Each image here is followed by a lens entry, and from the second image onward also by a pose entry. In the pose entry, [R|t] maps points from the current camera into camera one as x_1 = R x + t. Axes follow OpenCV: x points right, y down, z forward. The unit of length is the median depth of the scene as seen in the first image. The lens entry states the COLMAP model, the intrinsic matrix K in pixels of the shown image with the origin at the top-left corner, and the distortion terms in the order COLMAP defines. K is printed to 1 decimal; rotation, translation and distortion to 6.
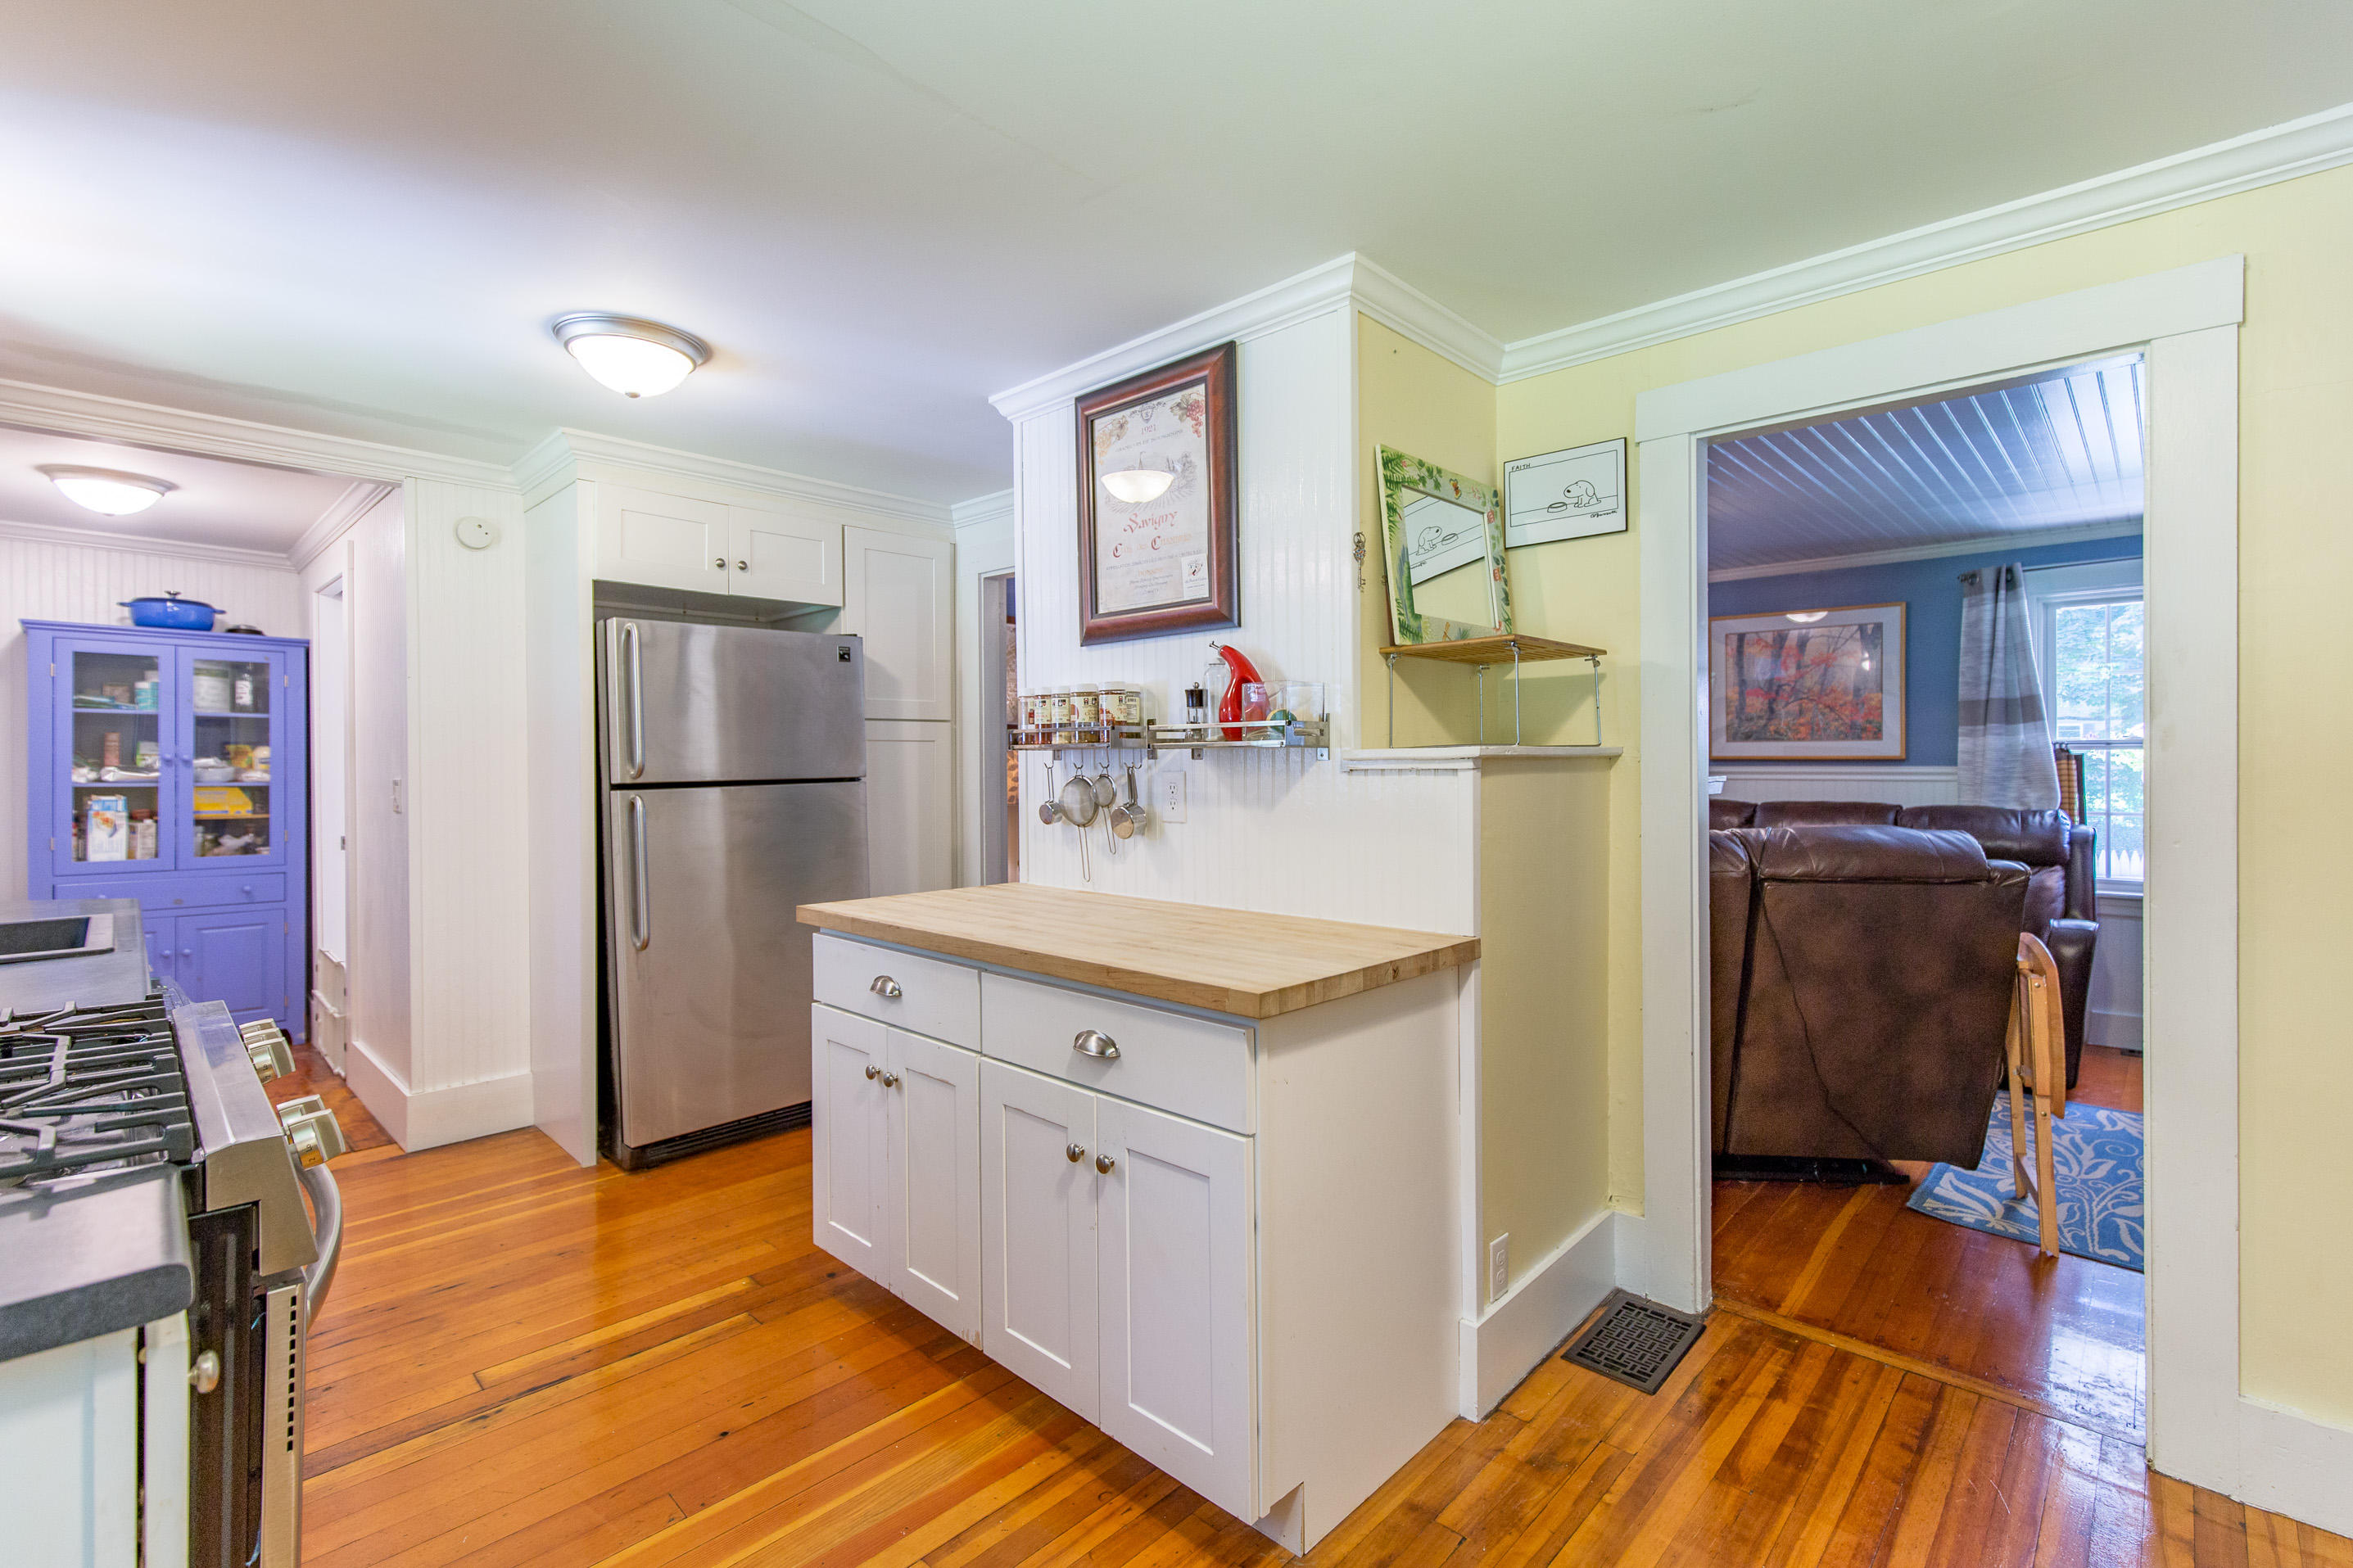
lens RADIAL K [[1048.1, 0, 1183.4], [0, 1048.1, 770.9], [0, 0, 1]] dist [-0.000302, -0.000549]
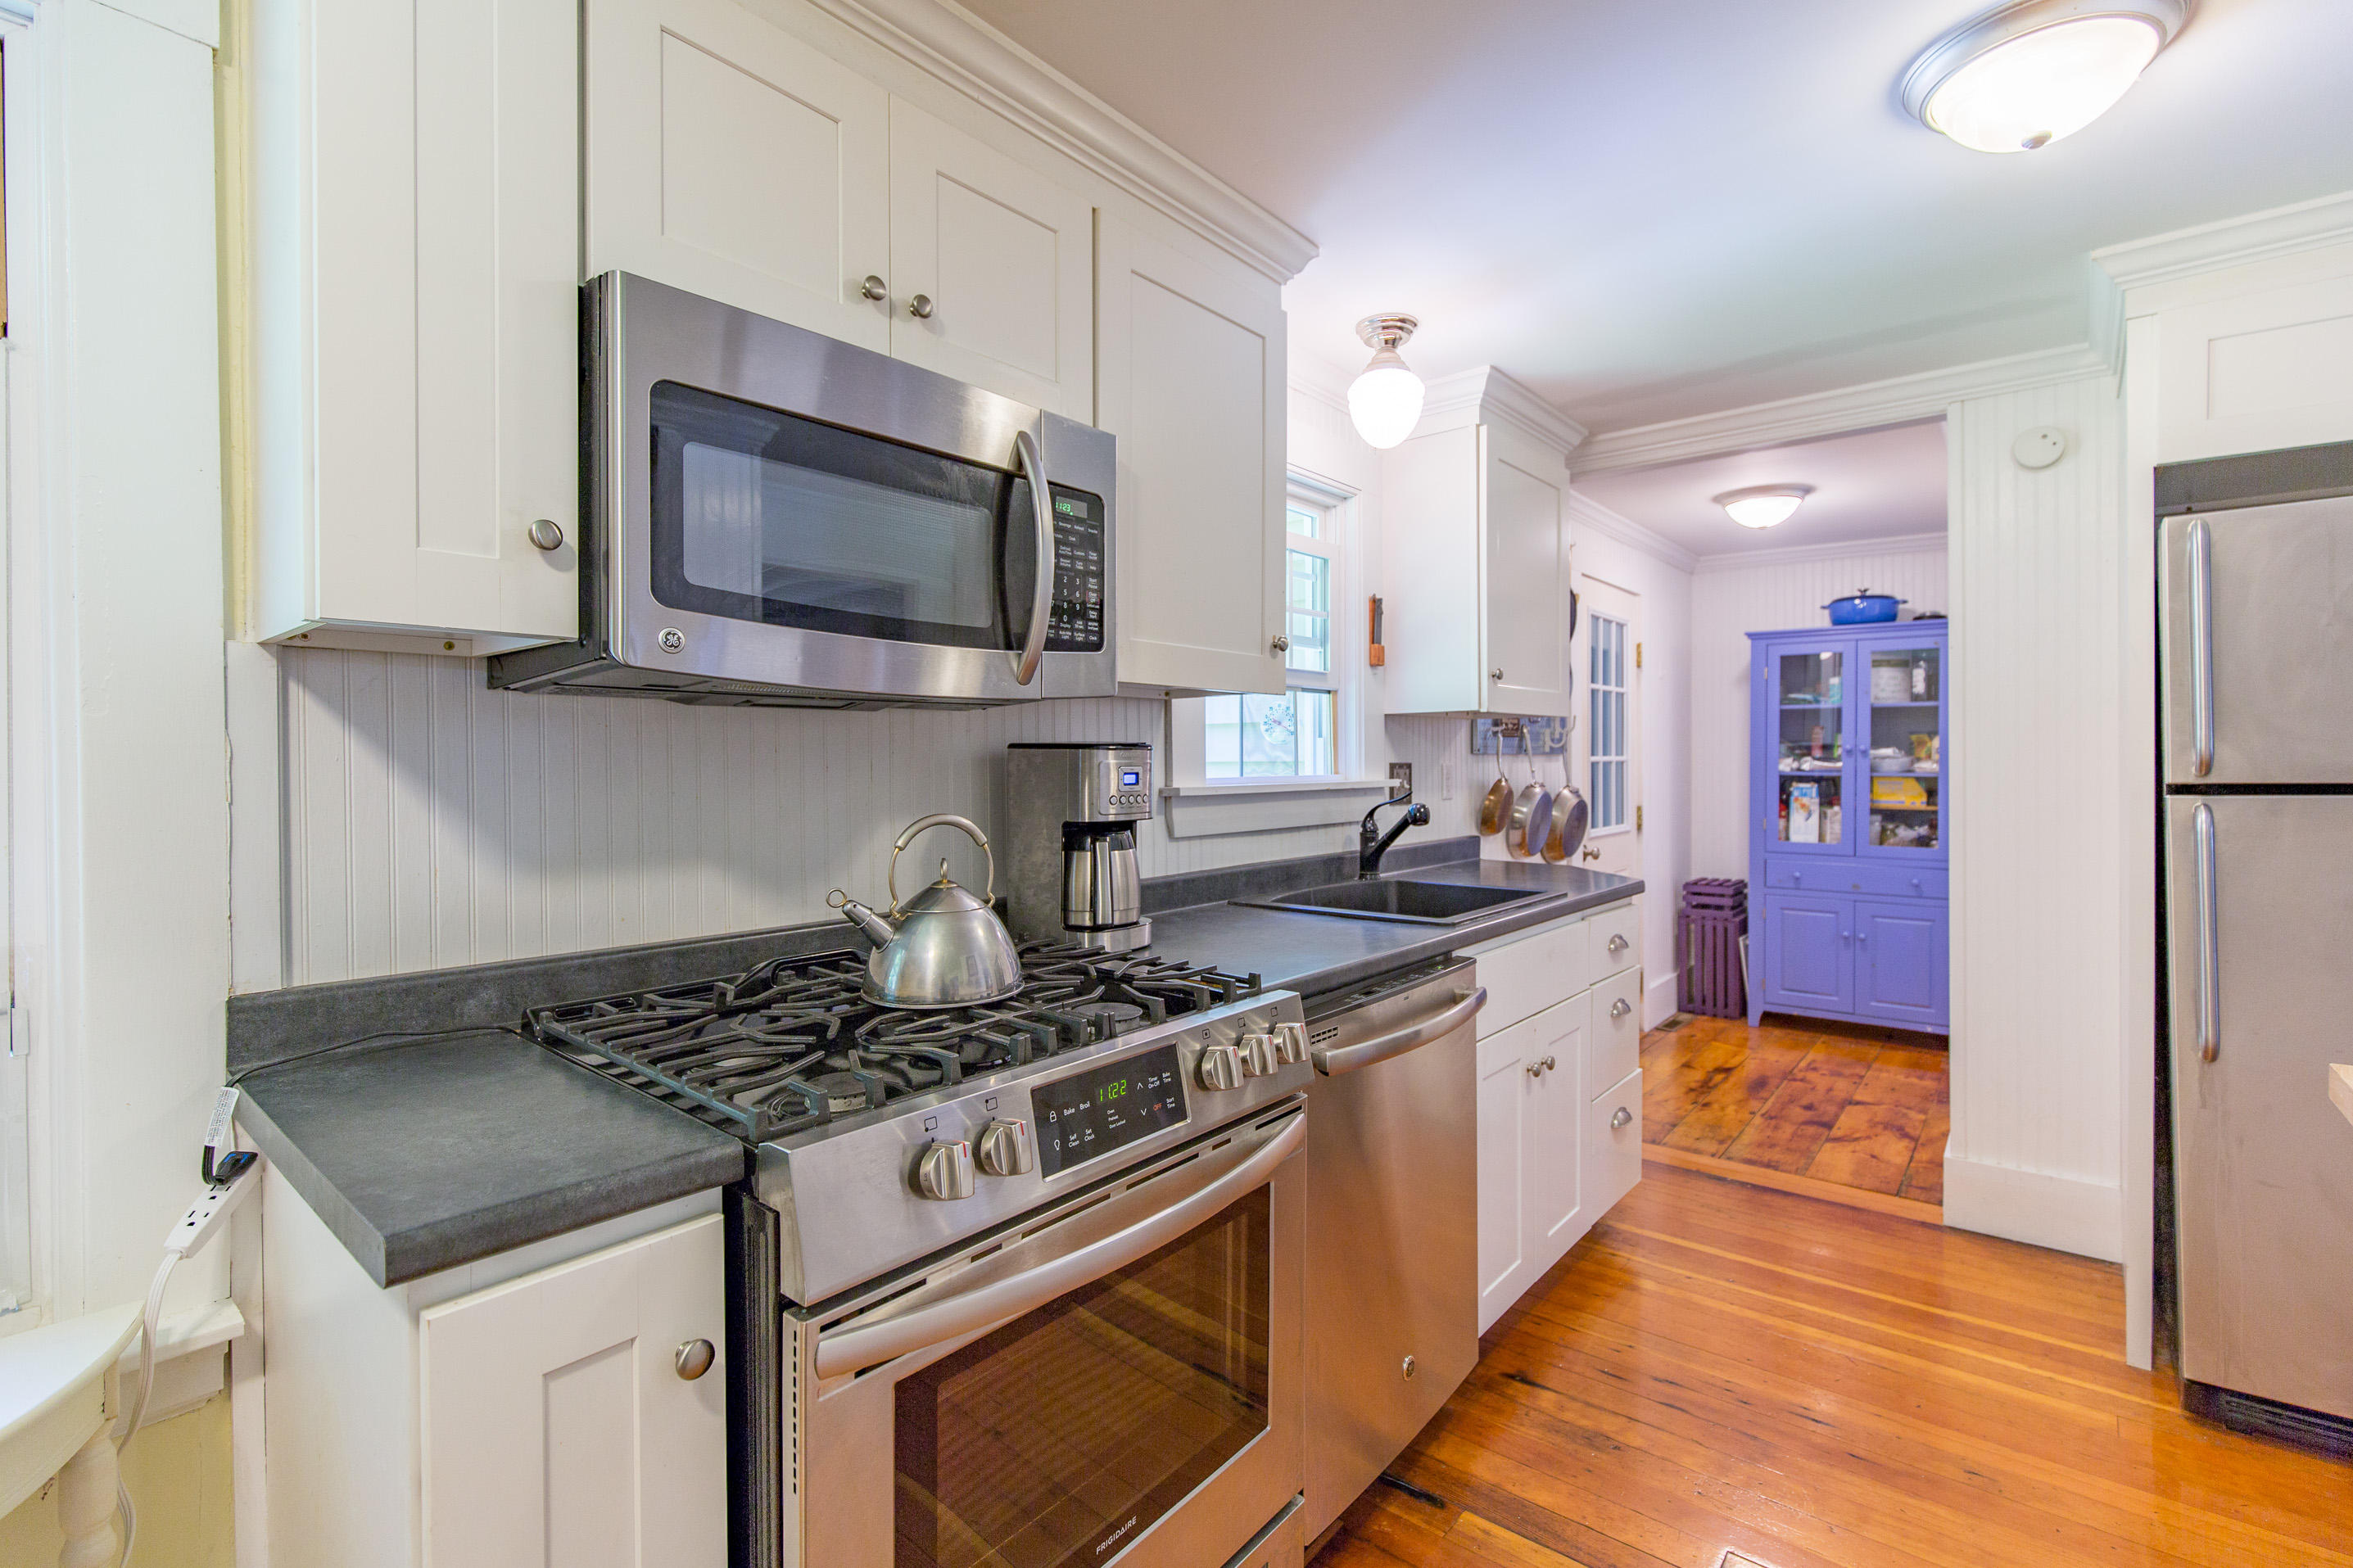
lens RADIAL K [[1048.1, 0, 1186.4], [0, 1048.1, 769.0], [0, 0, 1]] dist [-0.000302, -0.000549]
pose [[0.075119, 0.010040, -0.997124, 0.026449], [-0.001281, 0.999949, 0.009972, -0.001523], [0.997174, 0.000528, 0.075128, 0.259212]]
